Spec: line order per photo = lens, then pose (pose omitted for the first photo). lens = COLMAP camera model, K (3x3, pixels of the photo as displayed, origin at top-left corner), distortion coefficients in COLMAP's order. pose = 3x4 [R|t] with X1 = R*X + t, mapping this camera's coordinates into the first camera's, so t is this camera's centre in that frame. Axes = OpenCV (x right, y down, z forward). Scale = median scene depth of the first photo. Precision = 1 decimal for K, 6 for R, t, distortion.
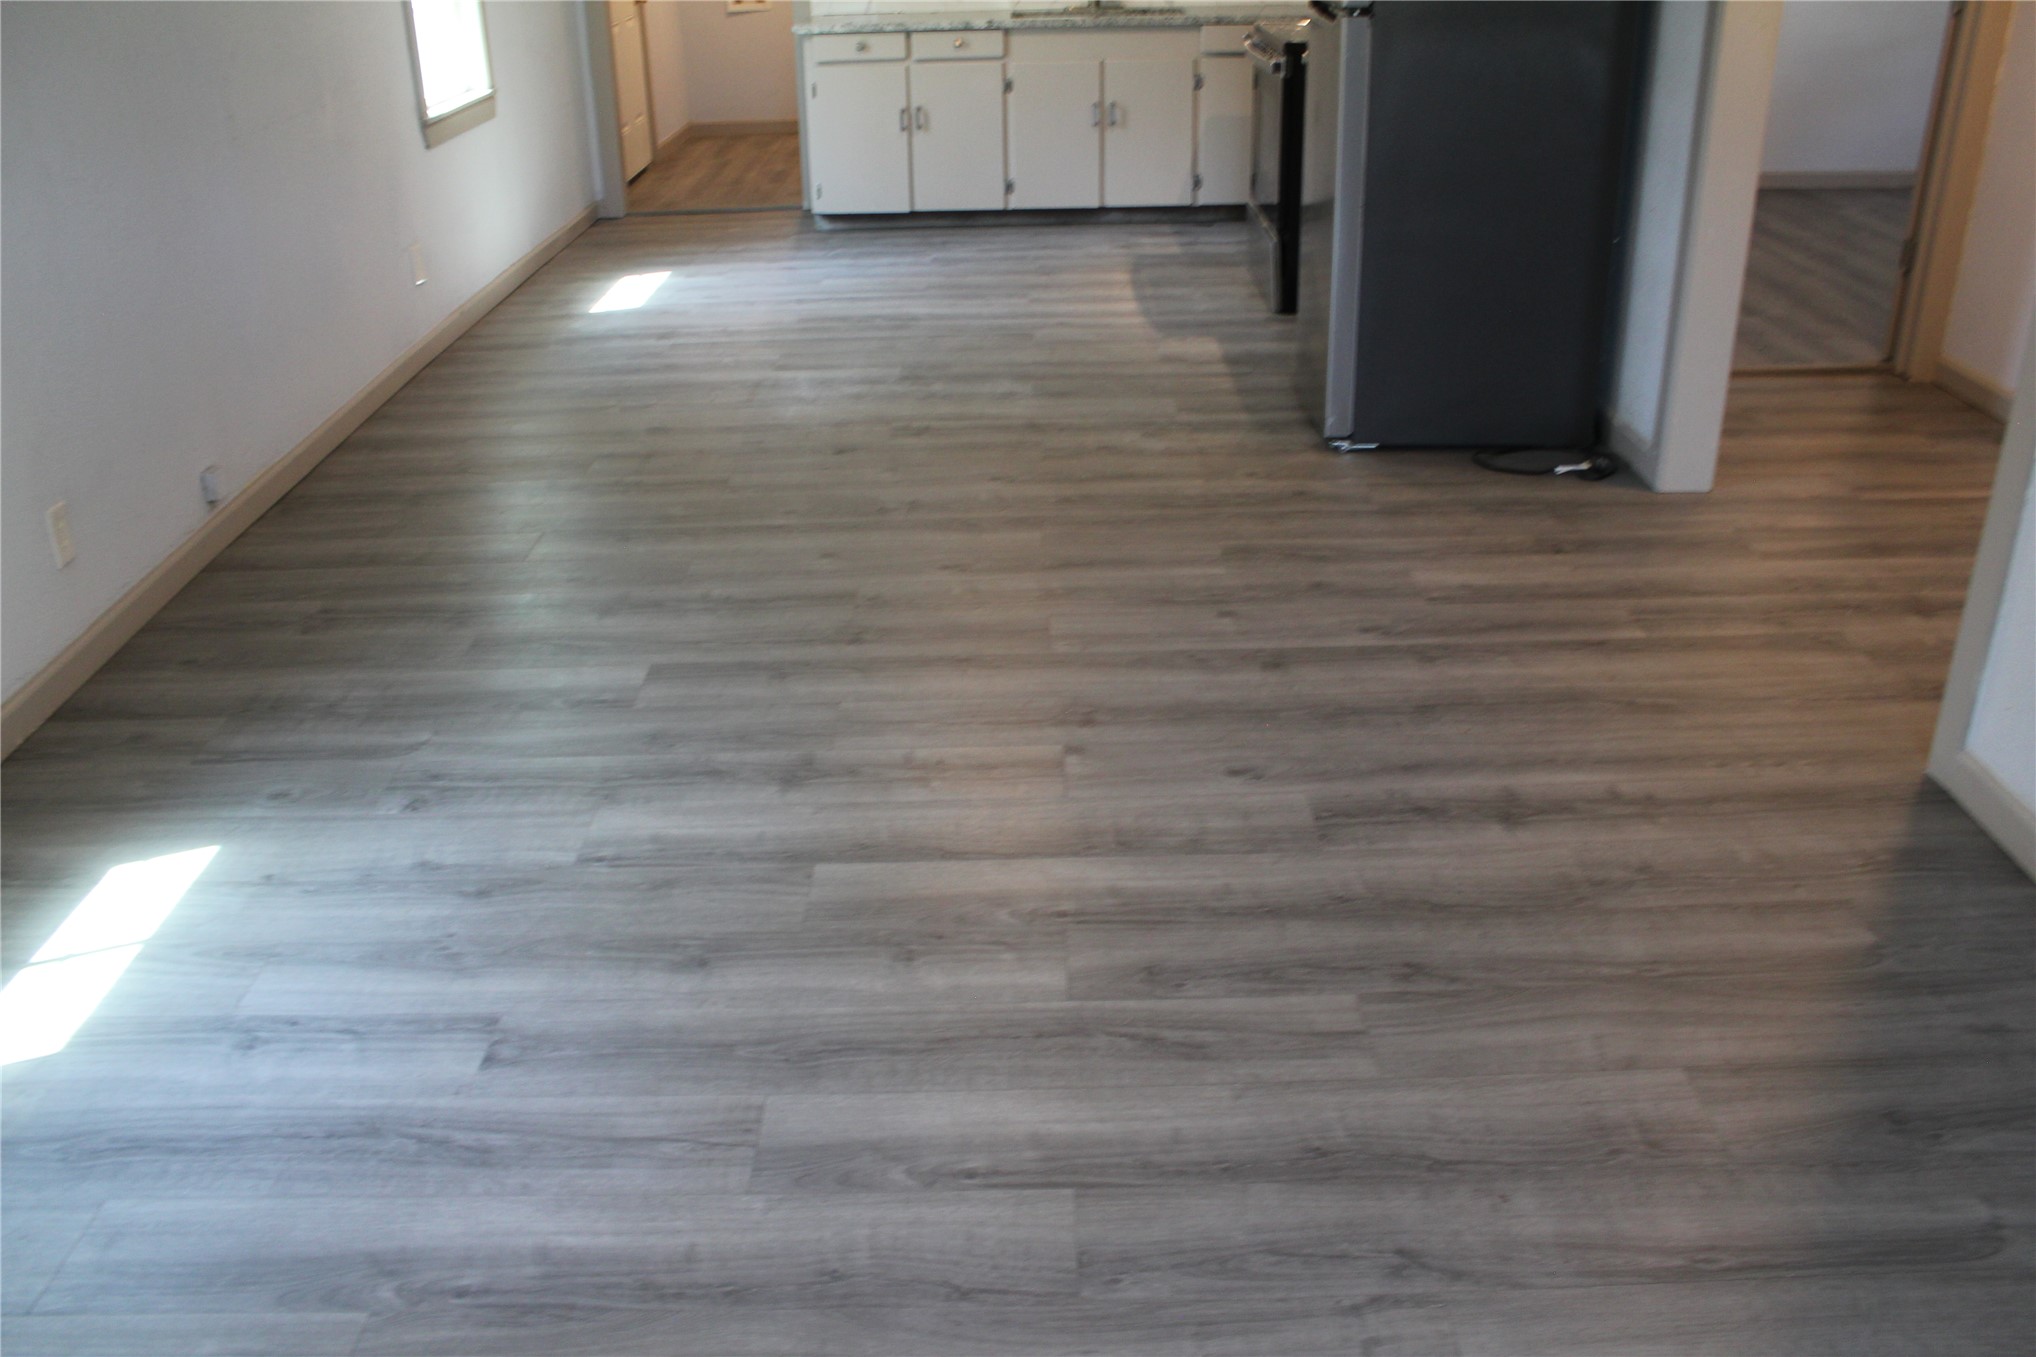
lens RADIAL K [[1673.4, 0, 1018.0], [0, 1673.4, 678.5], [0, 0, 1]] dist [-0.163590, 0.136367]
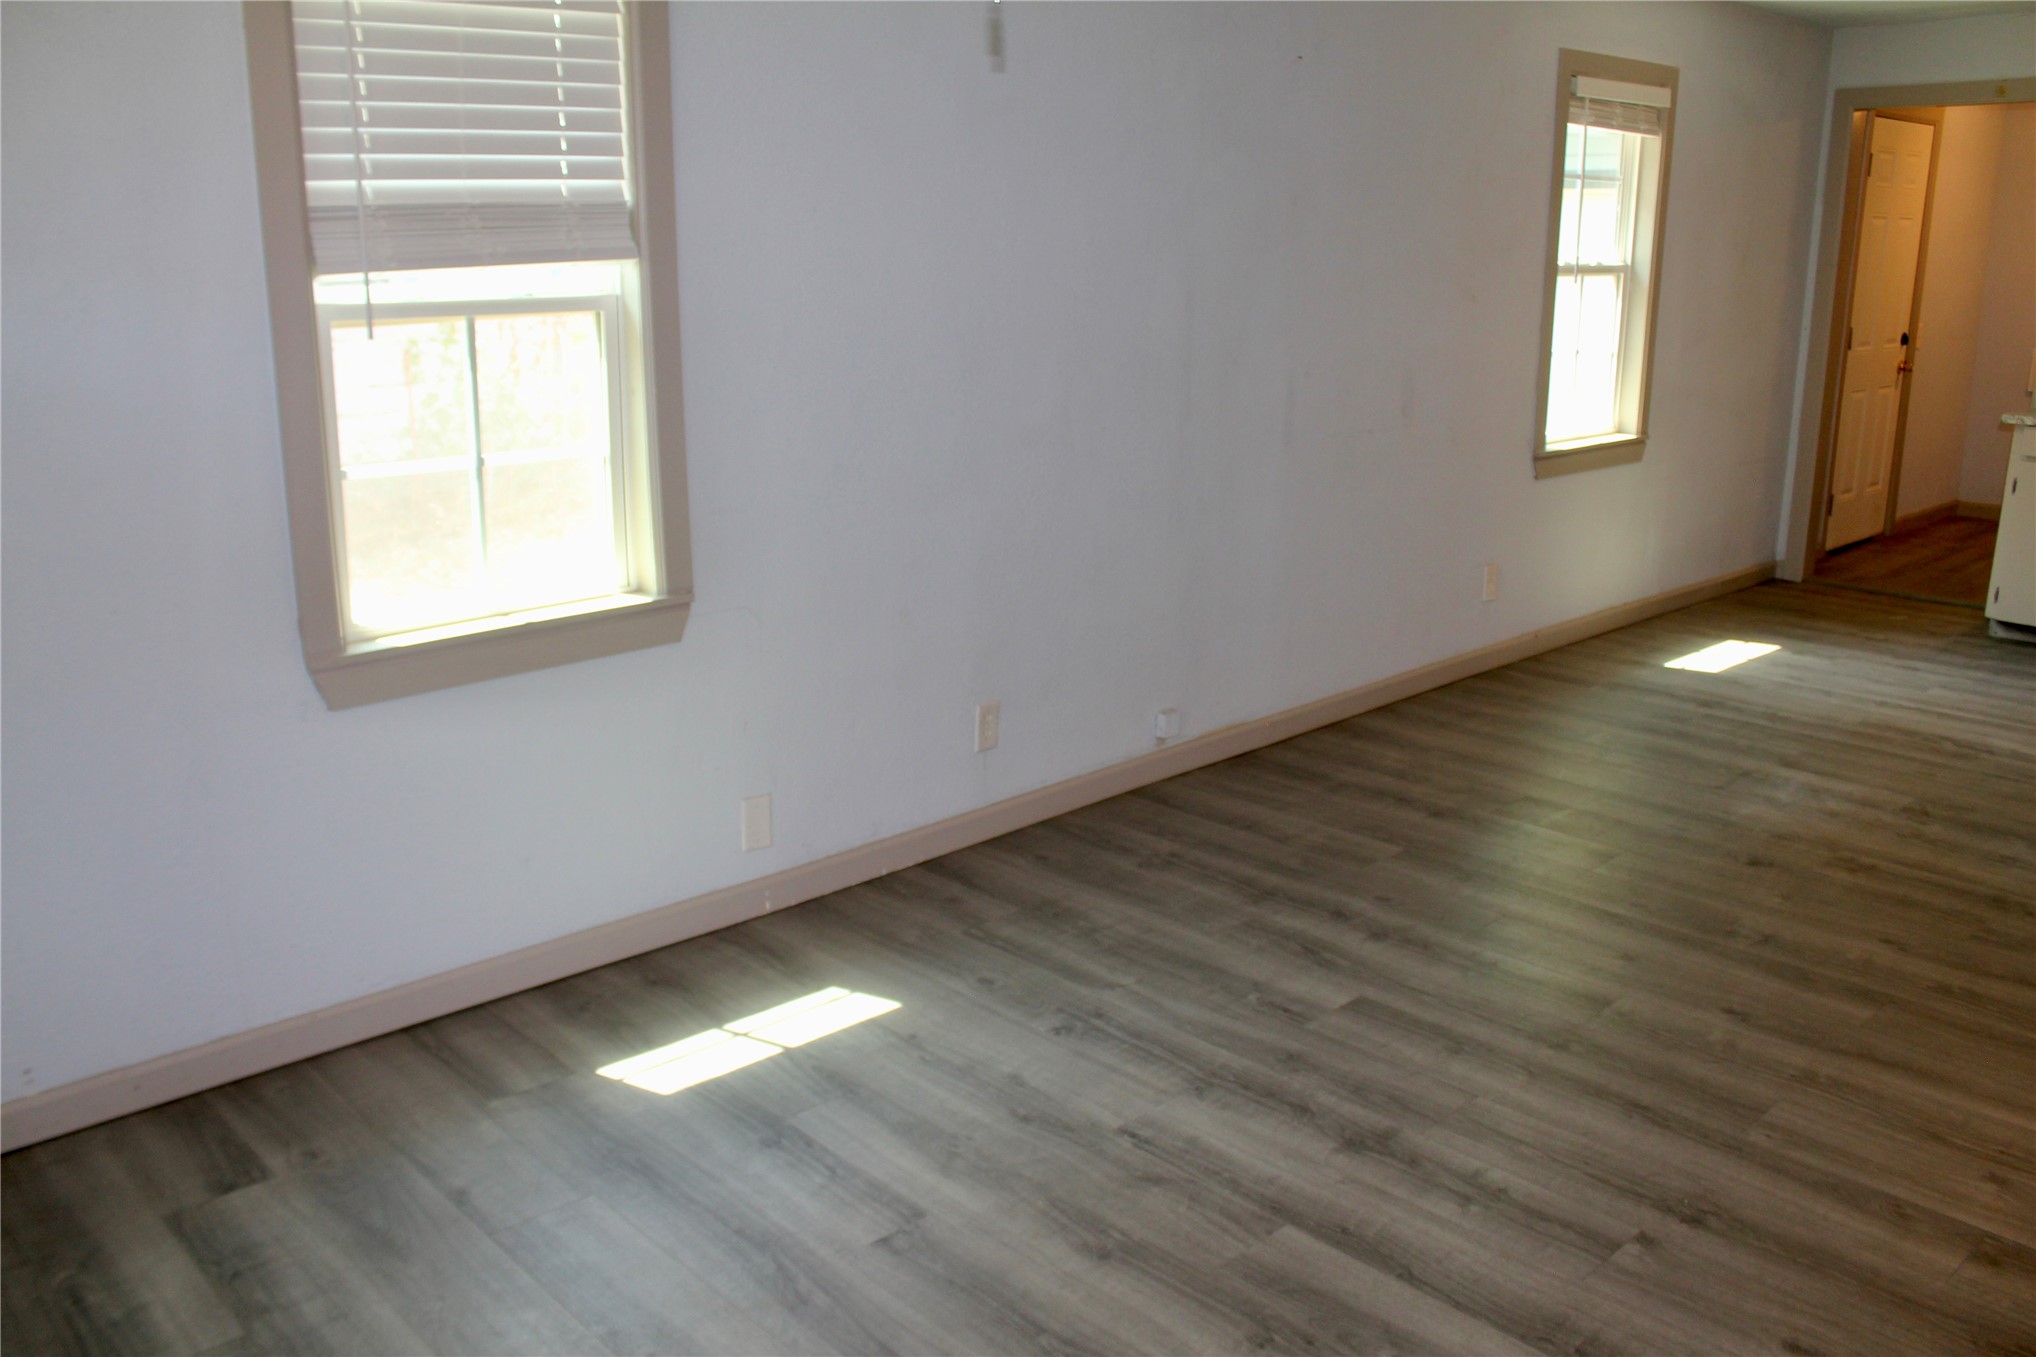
lens RADIAL K [[1673.4, 0, 1018.0], [0, 1673.4, 678.5], [0, 0, 1]] dist [-0.163590, 0.136367]
pose [[0.677954, 0.210646, -0.704278, 0.317053], [-0.338168, 0.940039, -0.044368, -0.077729], [0.652703, 0.268244, 0.708537, 0.109914]]
